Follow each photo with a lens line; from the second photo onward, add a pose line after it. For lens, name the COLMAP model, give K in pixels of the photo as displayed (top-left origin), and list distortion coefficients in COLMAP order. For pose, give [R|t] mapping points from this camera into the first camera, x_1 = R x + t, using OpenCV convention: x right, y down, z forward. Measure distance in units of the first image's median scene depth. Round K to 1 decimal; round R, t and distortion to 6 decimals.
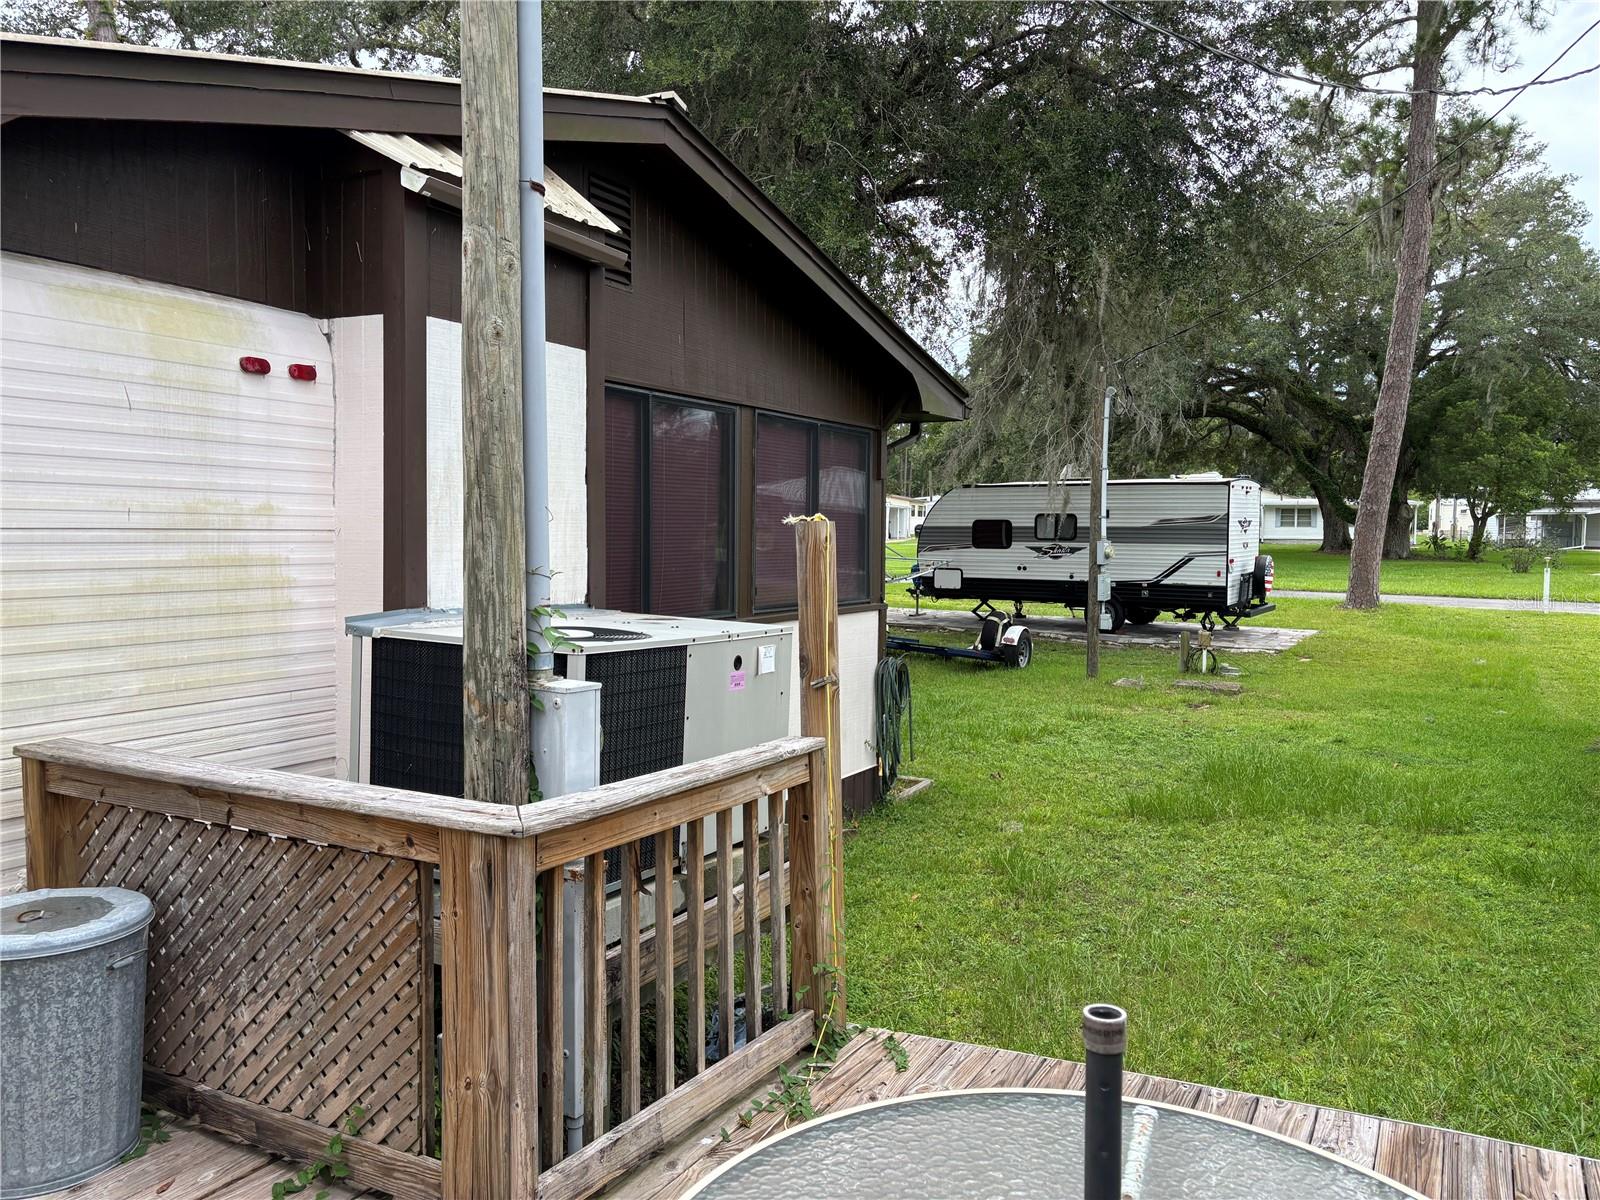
lens RADIAL K [[1210.2, 0, 801.5], [0, 1210.2, 592.5], [0, 0, 1]] dist [0.062238, -0.058238]
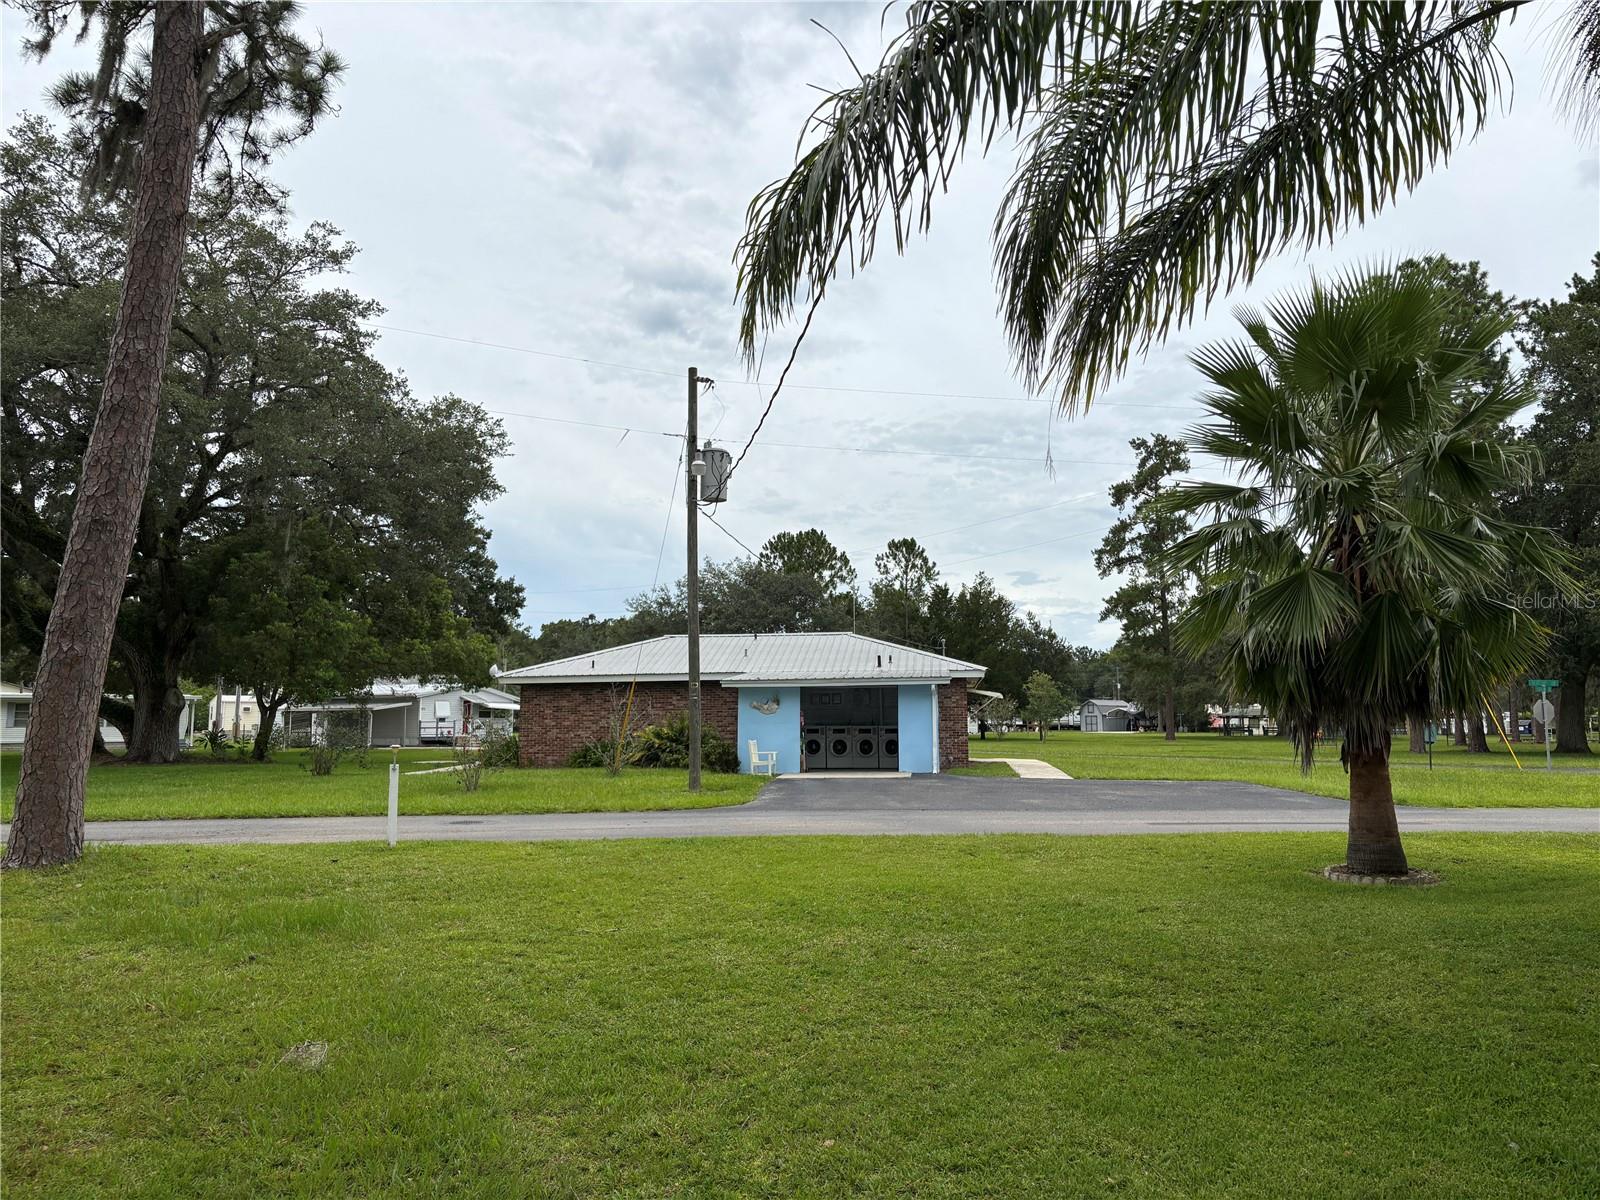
lens RADIAL K [[1203.7, 0, 795.0], [0, 1203.7, 600.0], [0, 0, 1]] dist [0.076409, -0.101839]
pose [[0.608572, 0.078263, 0.789630, 0.159349], [0.050882, 0.989227, -0.137261, -0.005094], [-0.791866, 0.123711, 0.598033, 0.299984]]
